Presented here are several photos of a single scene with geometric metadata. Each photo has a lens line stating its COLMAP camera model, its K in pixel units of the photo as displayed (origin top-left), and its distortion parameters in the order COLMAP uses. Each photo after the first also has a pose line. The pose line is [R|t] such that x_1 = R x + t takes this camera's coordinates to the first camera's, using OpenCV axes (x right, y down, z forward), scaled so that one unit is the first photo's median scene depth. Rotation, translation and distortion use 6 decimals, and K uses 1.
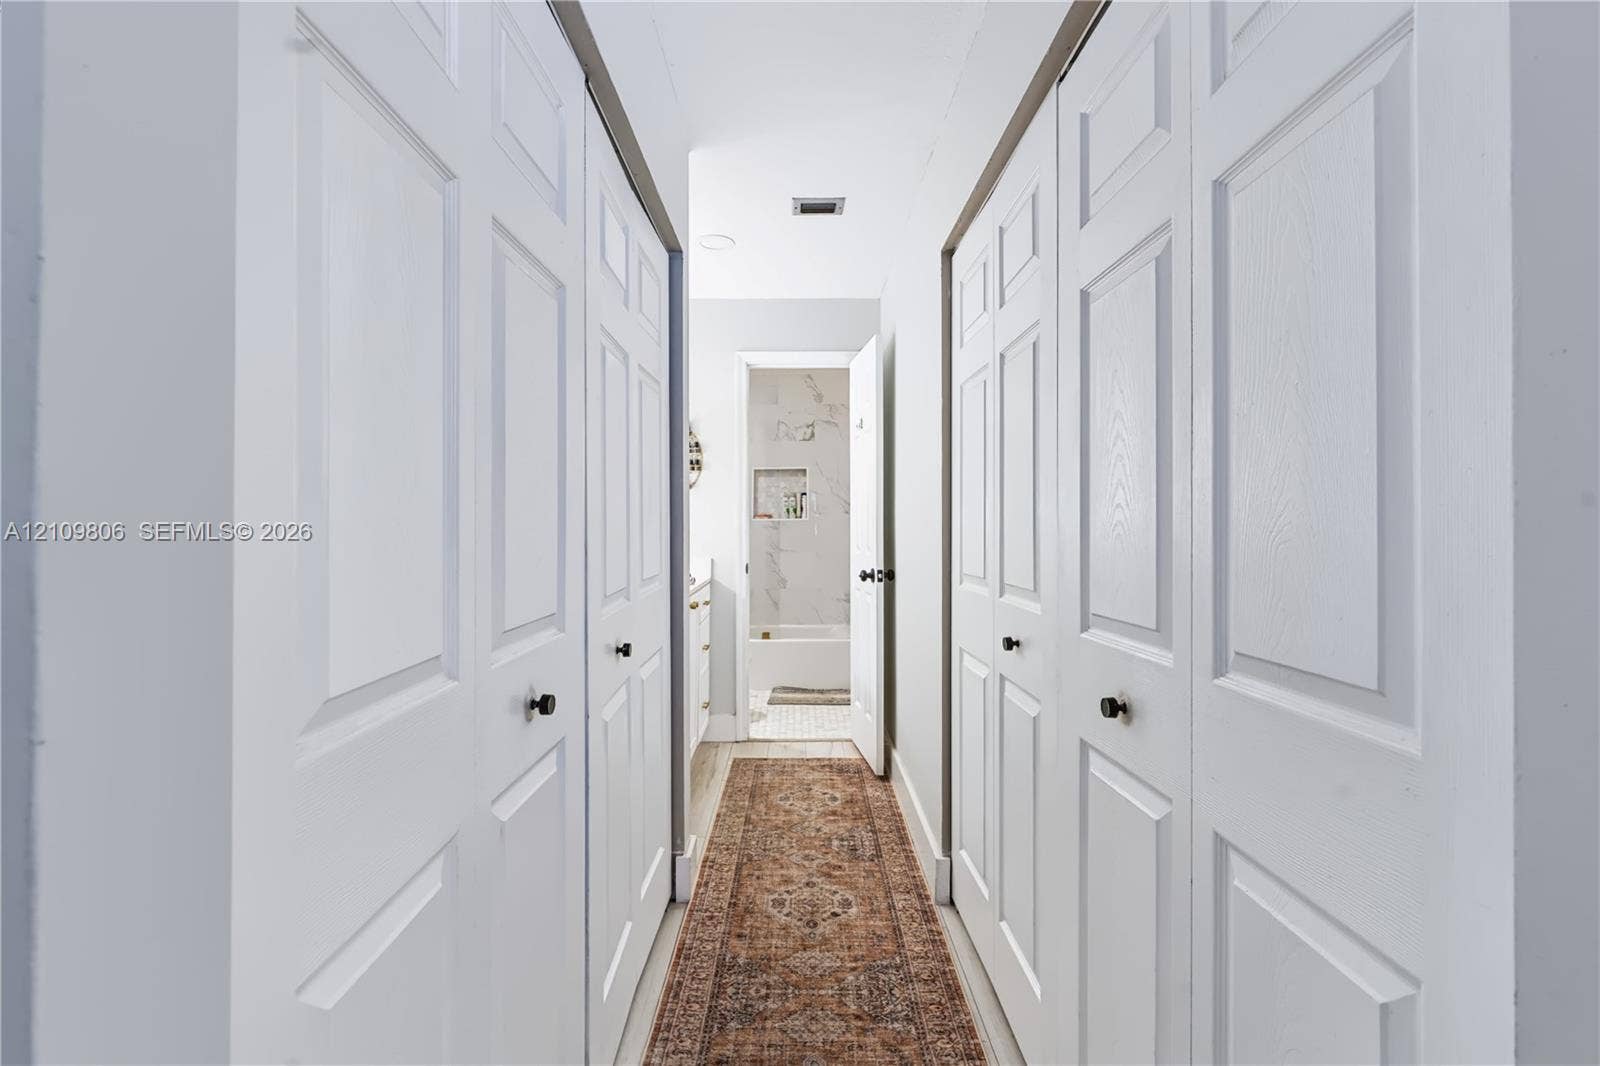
lens RADIAL K [[708.3, 0, 775.1], [0, 708.3, 516.3], [0, 0, 1]] dist [0.001512, 0.000078]
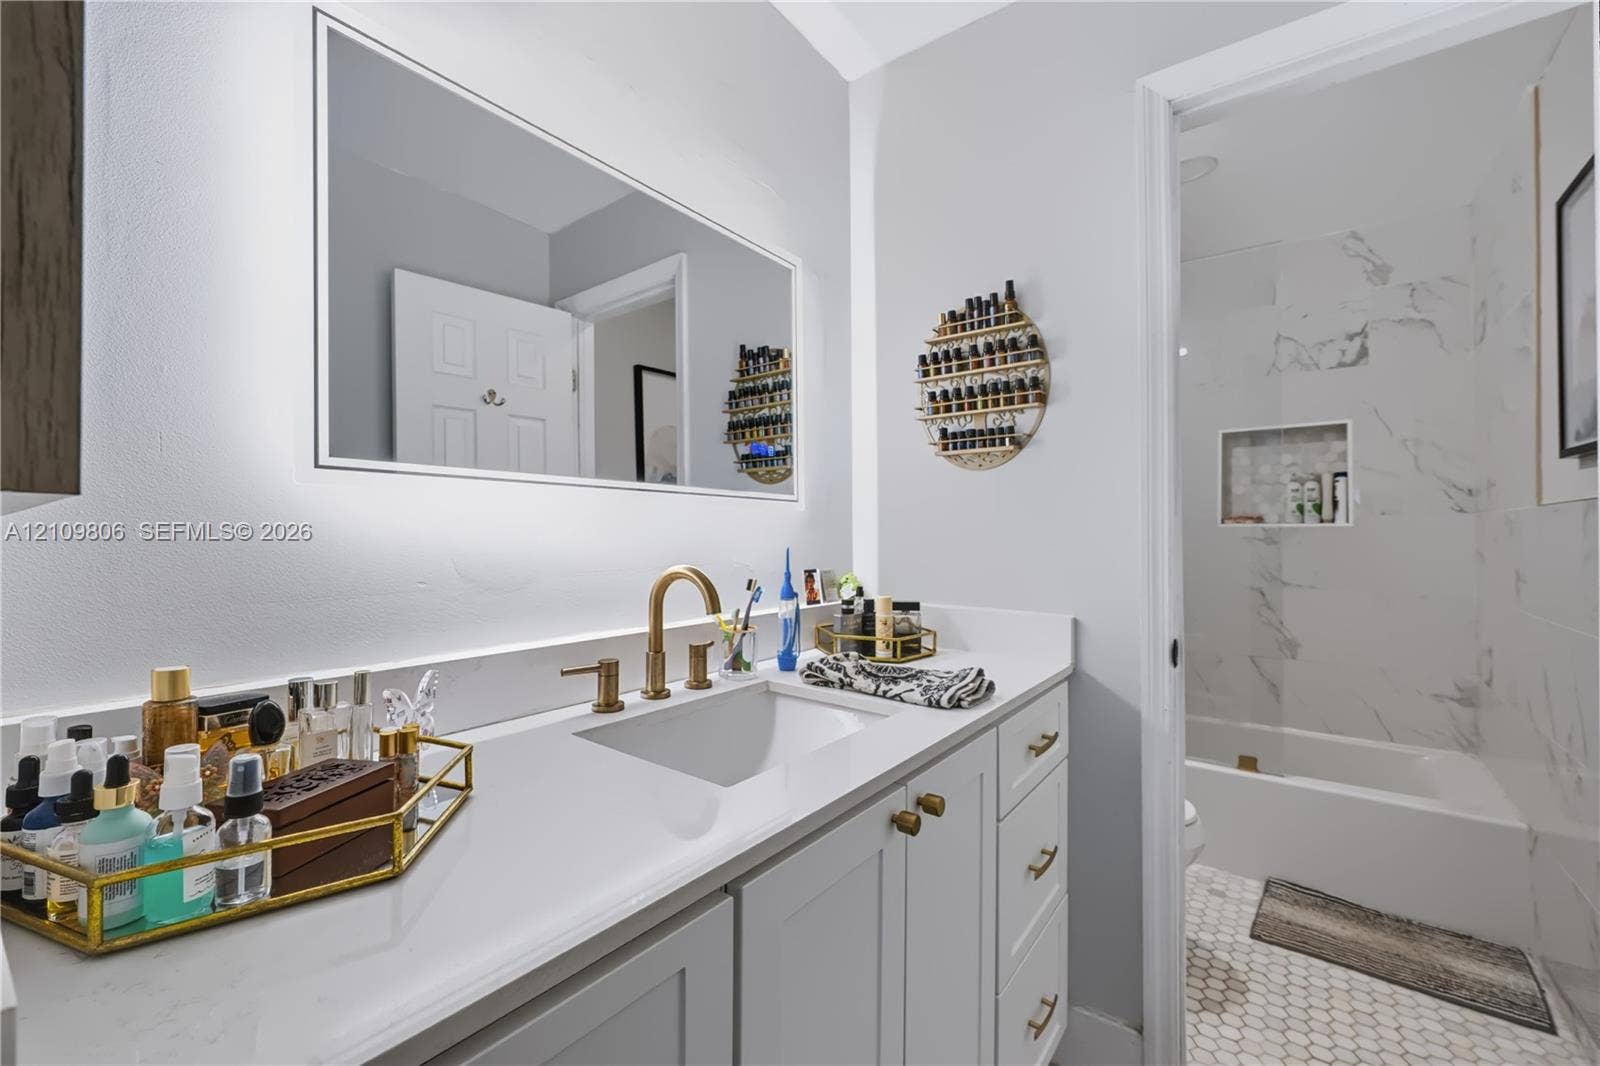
lens RADIAL K [[657.2, 0, 800.0], [0, 657.2, 533.0], [0, 0, 1]] dist [-0.000514, -0.000006]
pose [[0.811002, -0.005079, -0.585021, 0.002095], [0.008549, 0.999958, 0.003171, 0.006312], [0.584981, -0.007573, 0.811012, 0.438886]]
